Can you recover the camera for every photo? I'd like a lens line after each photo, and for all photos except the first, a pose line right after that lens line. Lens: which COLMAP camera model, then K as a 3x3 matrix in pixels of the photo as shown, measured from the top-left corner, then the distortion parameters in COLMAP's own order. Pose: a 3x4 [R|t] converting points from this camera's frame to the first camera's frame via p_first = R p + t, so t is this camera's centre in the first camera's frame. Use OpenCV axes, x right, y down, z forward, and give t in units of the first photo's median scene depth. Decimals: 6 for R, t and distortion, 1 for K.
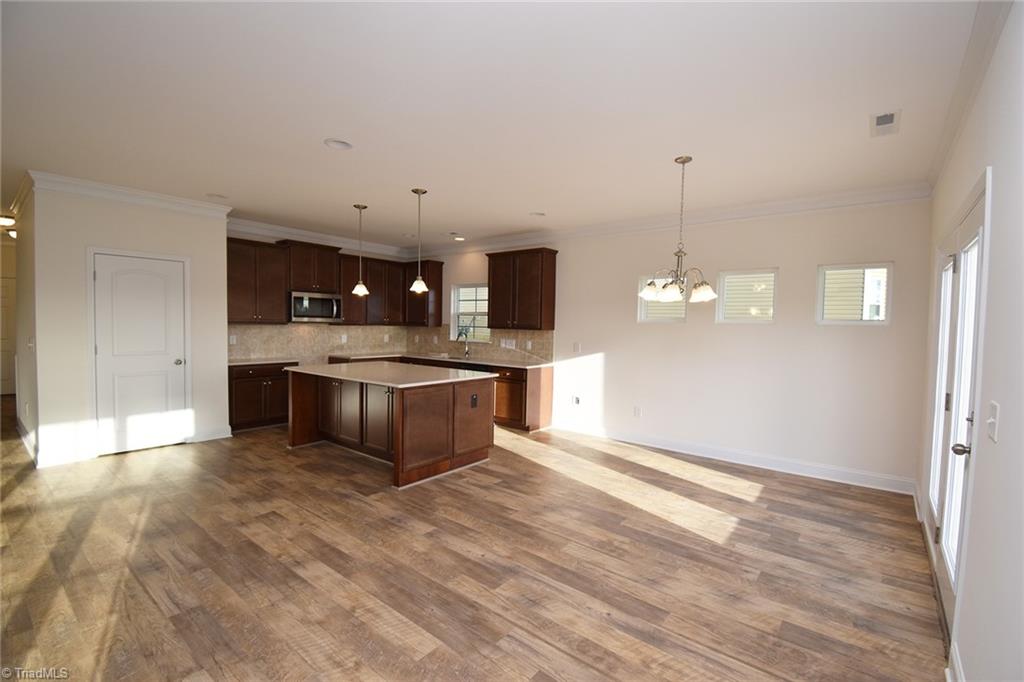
lens RADIAL K [[463.5, 0, 512.0], [0, 463.5, 341.0], [0, 0, 1]] dist [0.001707, -0.014183]
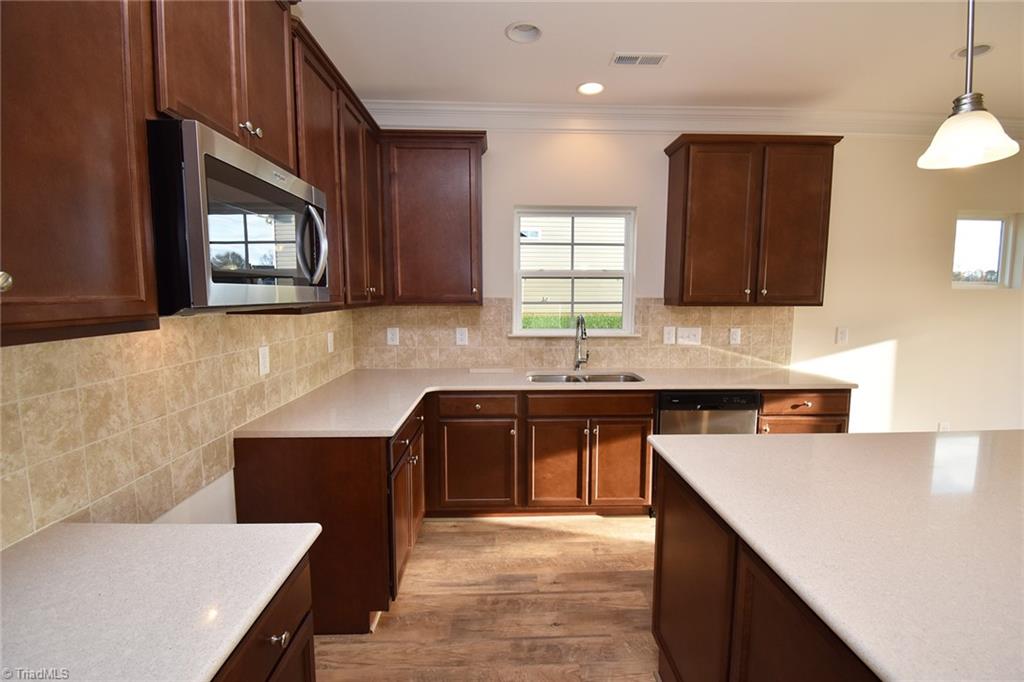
lens RADIAL K [[463.5, 0, 512.0], [0, 463.5, 341.0], [0, 0, 1]] dist [0.001707, -0.014183]
pose [[0.762623, -0.086064, 0.641093, -0.450151], [0.039102, 0.995430, 0.087117, -0.037283], [-0.645661, -0.041370, 0.762503, 0.724402]]
